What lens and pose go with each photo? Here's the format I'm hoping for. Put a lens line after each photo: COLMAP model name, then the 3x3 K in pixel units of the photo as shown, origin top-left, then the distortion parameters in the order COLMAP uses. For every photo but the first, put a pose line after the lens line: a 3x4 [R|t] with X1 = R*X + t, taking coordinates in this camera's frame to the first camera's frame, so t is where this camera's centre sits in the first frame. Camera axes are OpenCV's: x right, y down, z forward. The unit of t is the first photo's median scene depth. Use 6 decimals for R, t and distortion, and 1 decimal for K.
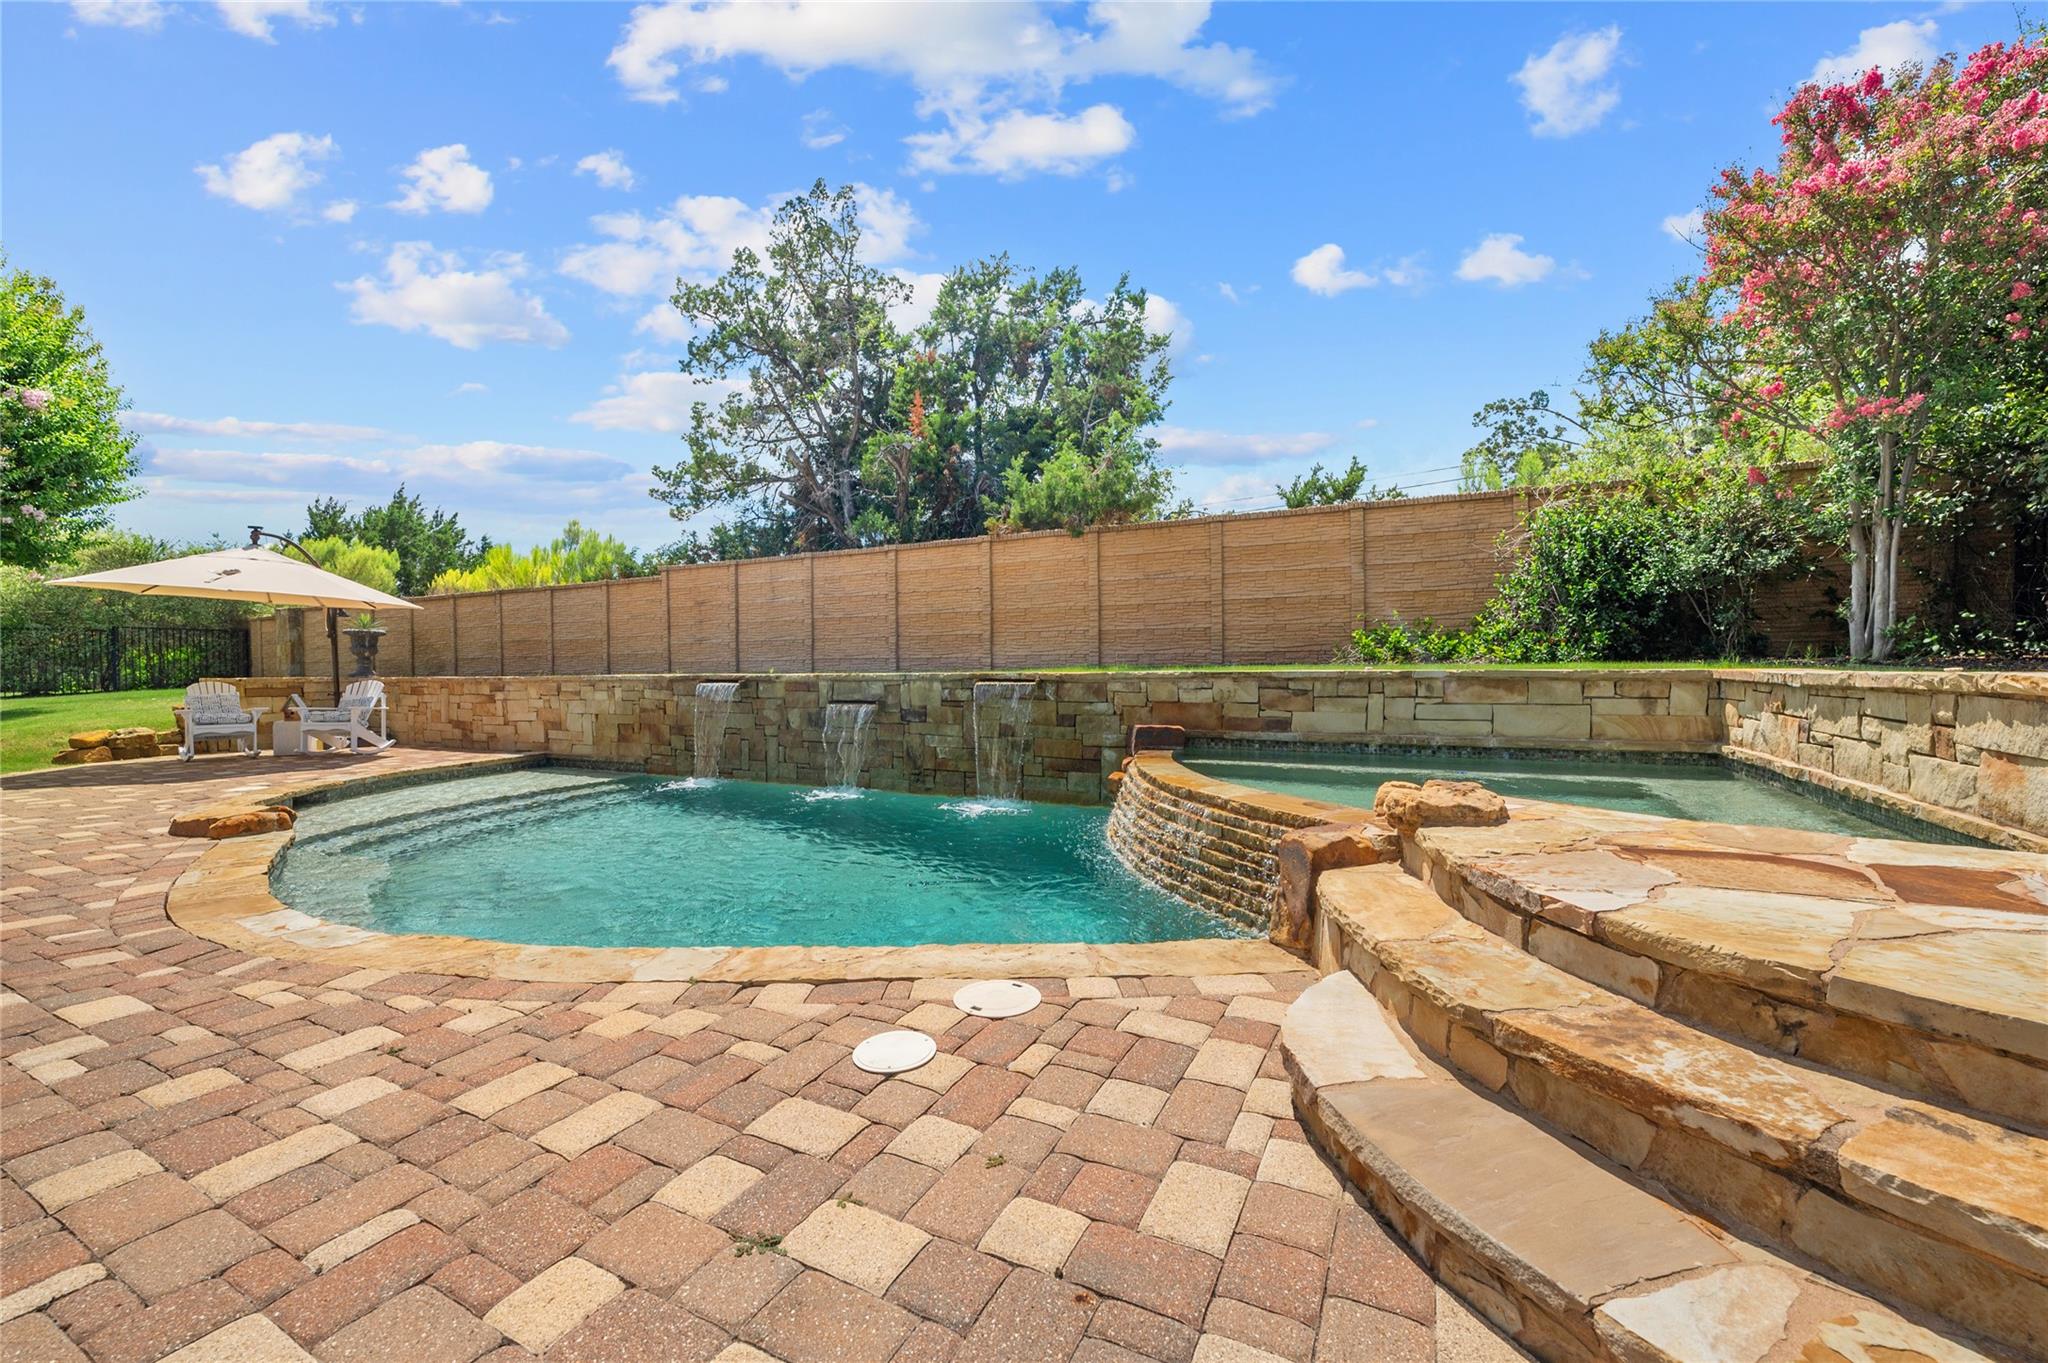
lens RADIAL K [[813.4, 0, 1020.2], [0, 813.4, 683.7], [0, 0, 1]] dist [-0.003523, 0.000120]
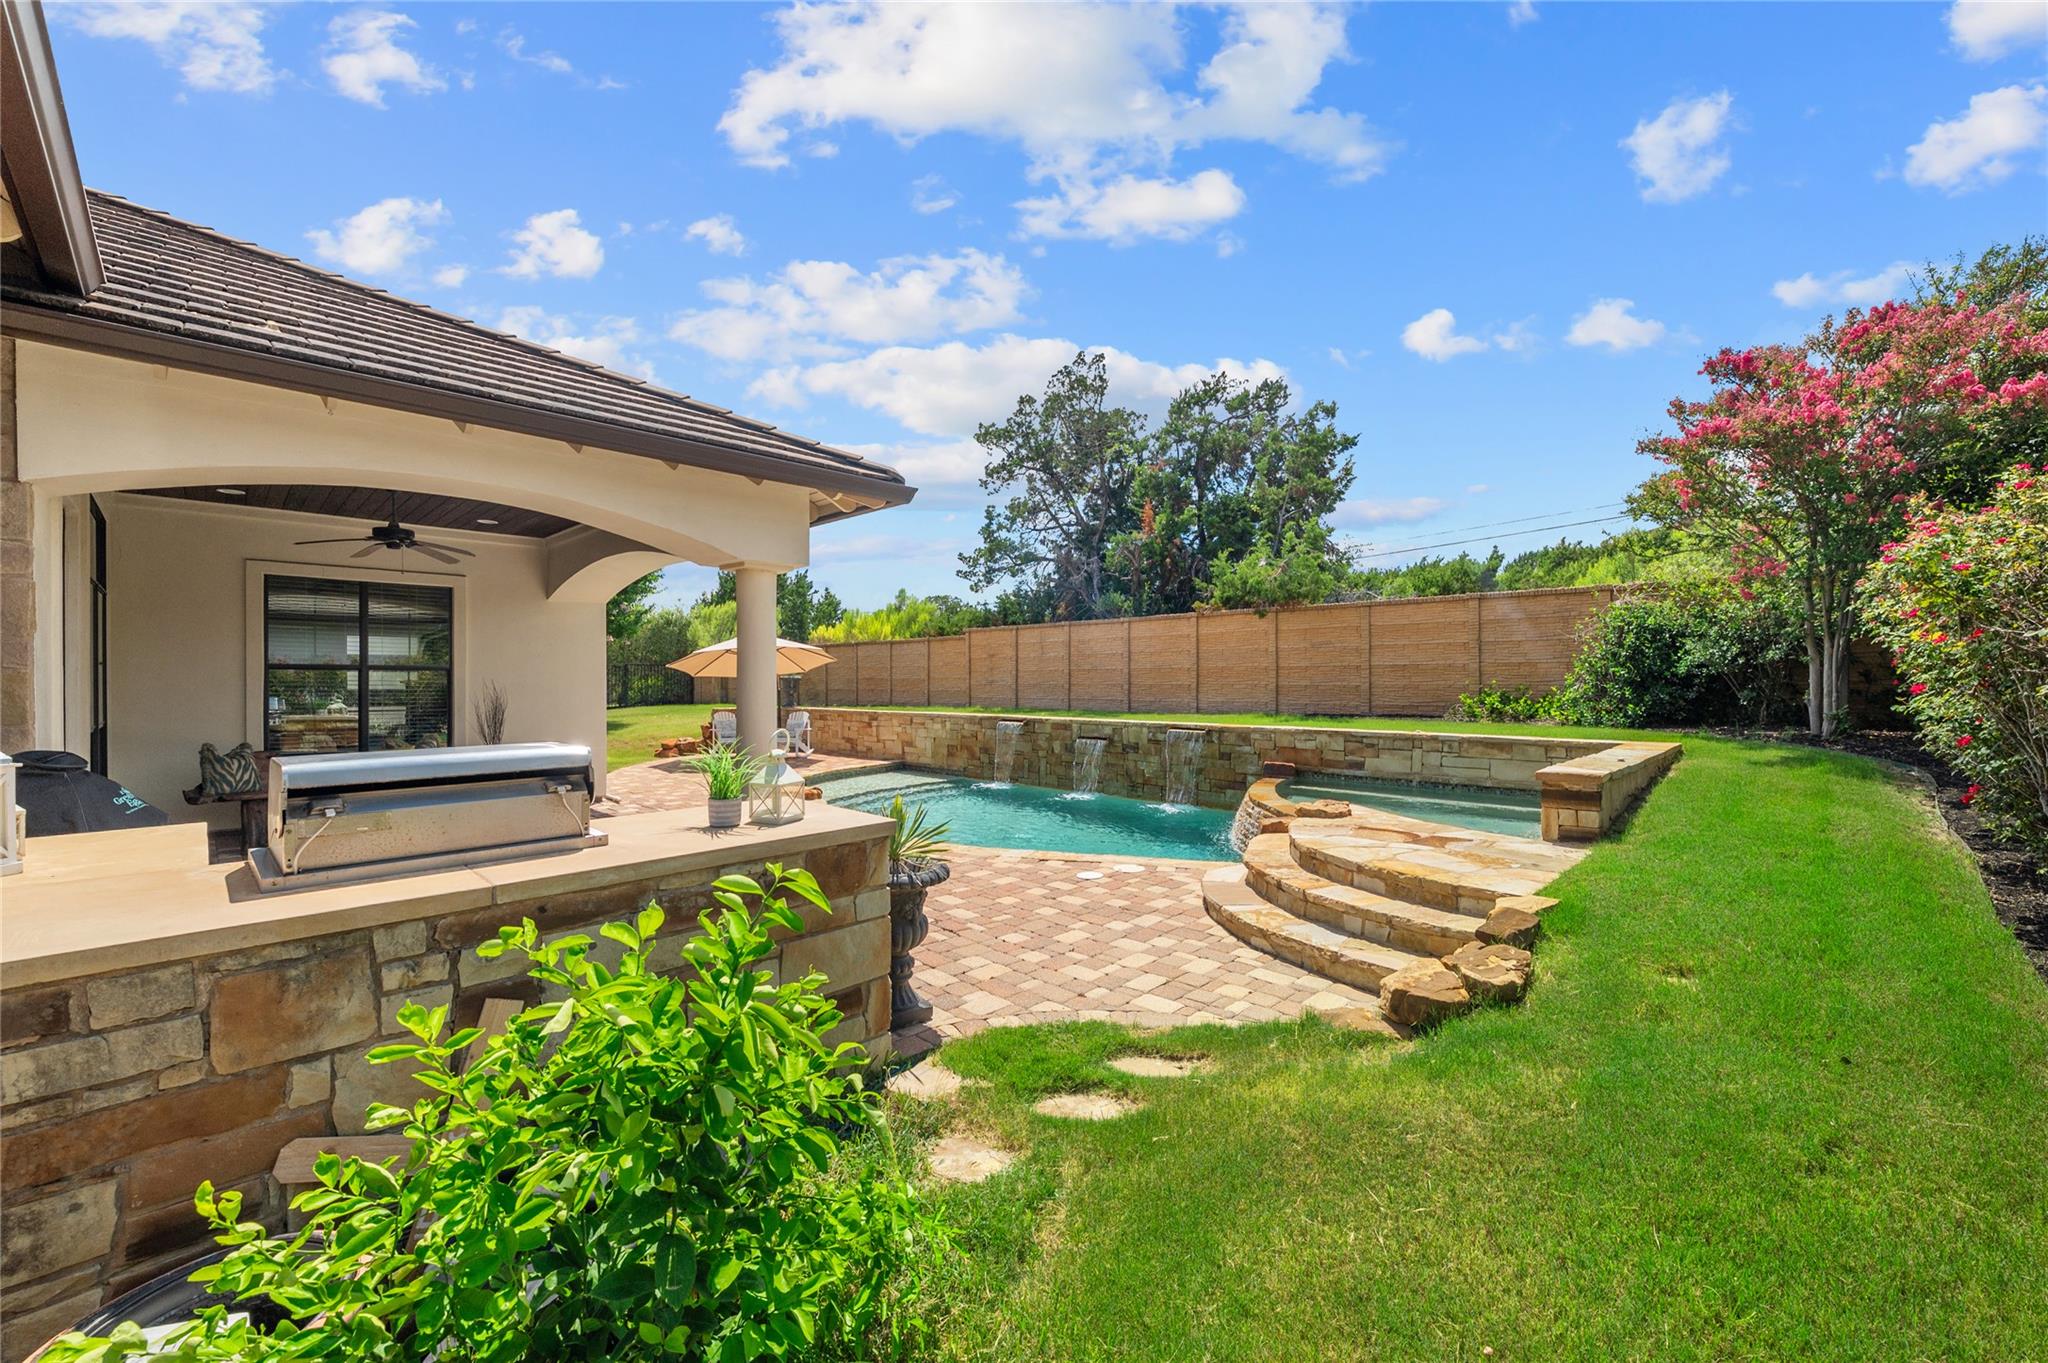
lens RADIAL K [[813.4, 0, 1020.2], [0, 813.4, 683.7], [0, 0, 1]] dist [-0.003523, 0.000120]
pose [[0.951555, 0.009005, -0.307346, 0.108573], [-0.012815, 0.999864, -0.010383, -0.049221], [0.307211, 0.013819, 0.951541, -0.411337]]
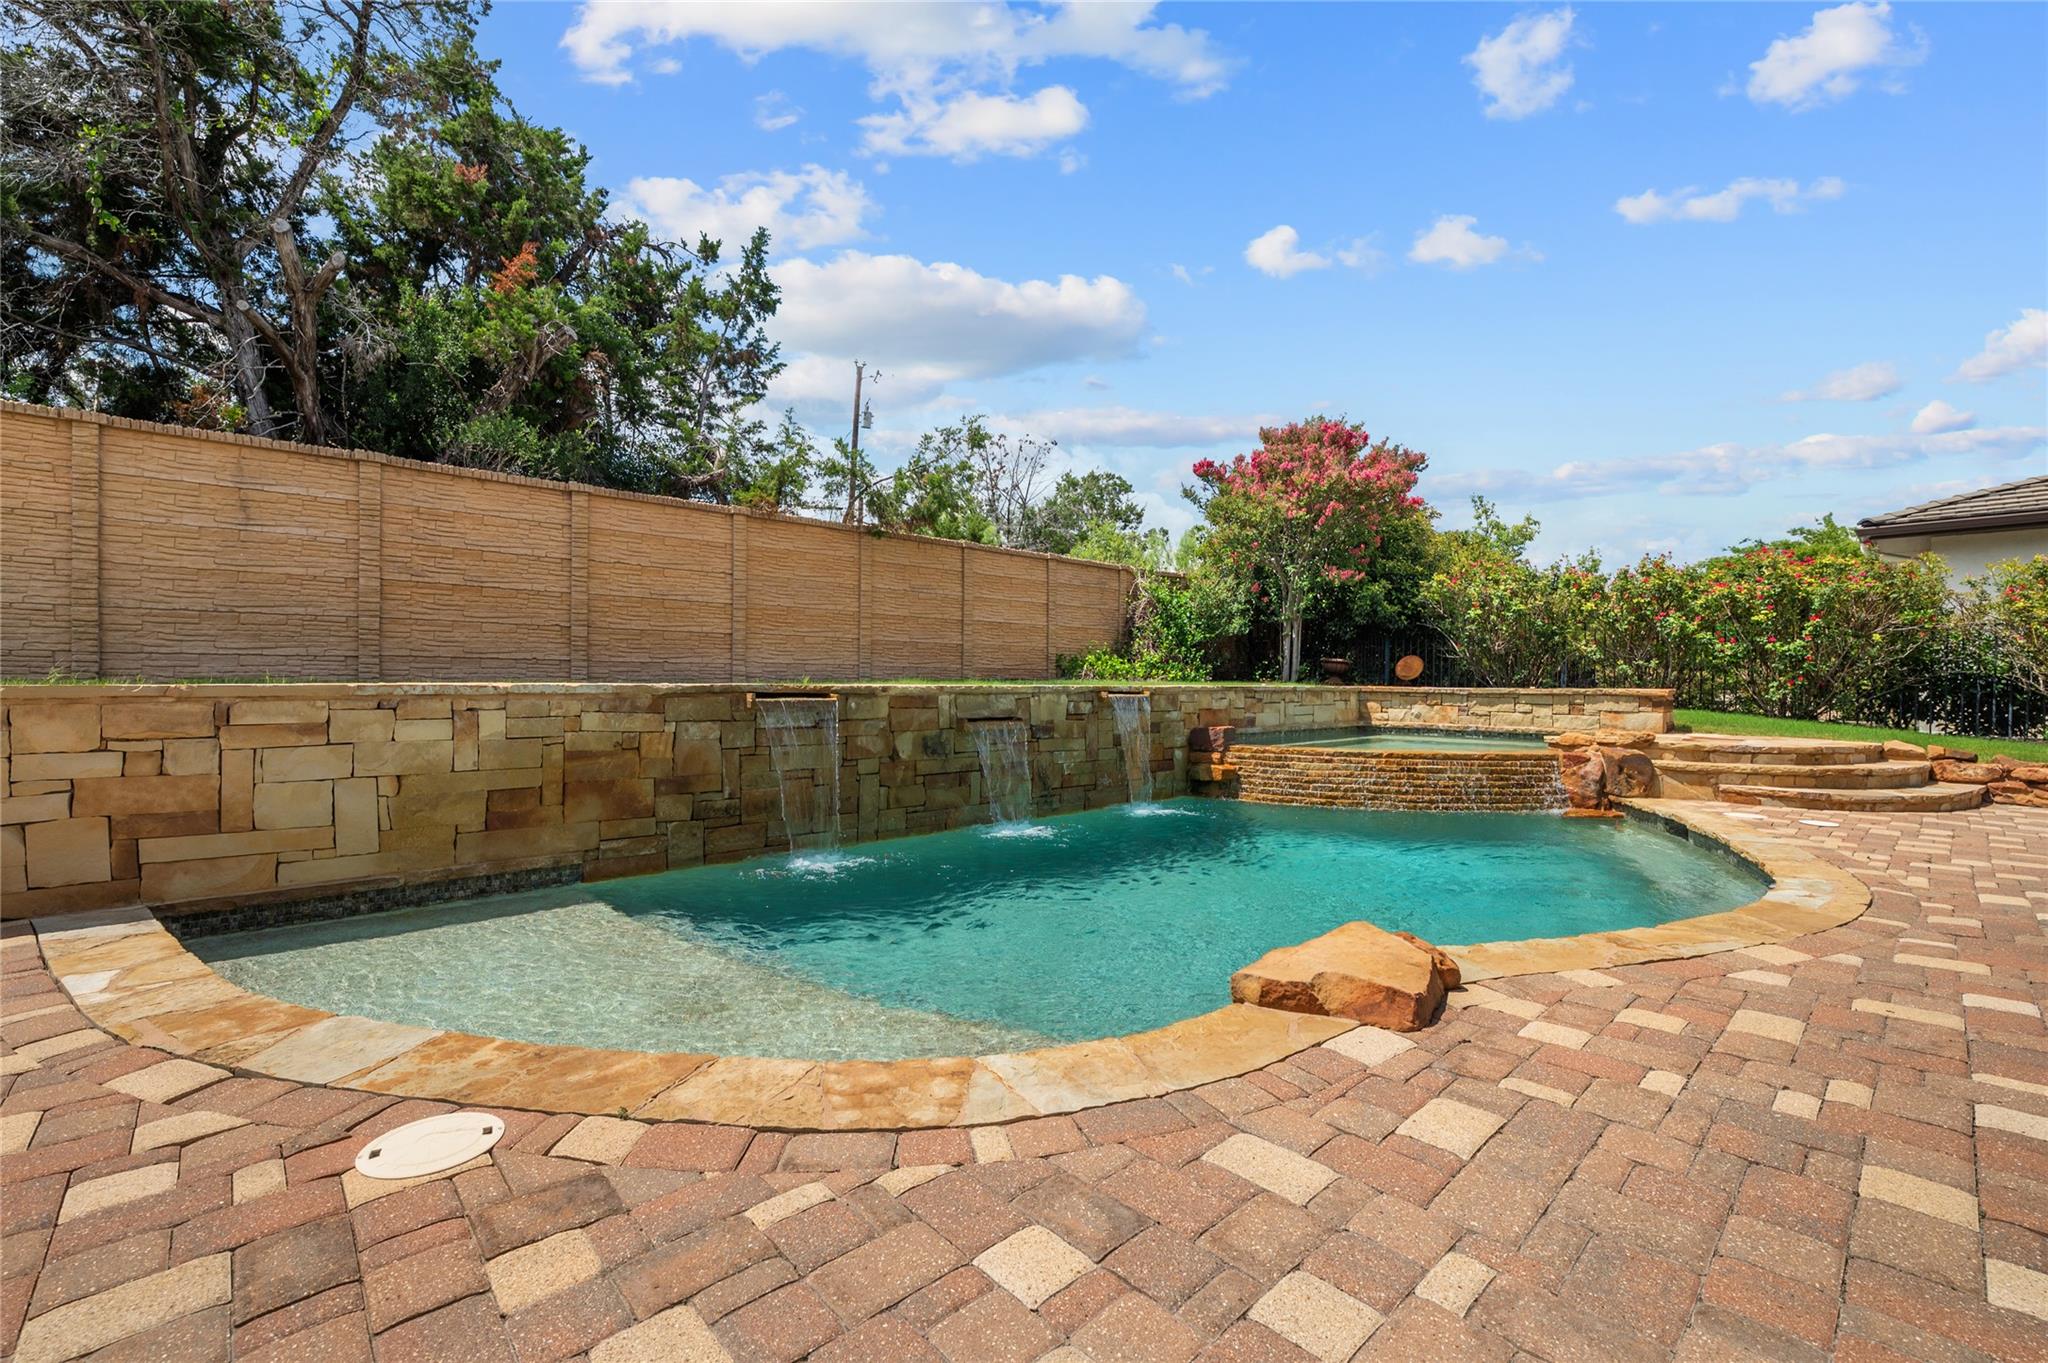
lens RADIAL K [[859.9, 0, 1024.0], [0, 859.9, 681.5], [0, 0, 1]] dist [-0.002263, -0.000050]
pose [[0.347391, 0.012002, 0.937644, -0.769874], [0.008409, 0.999838, -0.015914, -0.001357], [-0.937683, 0.013413, 0.347233, 0.505690]]
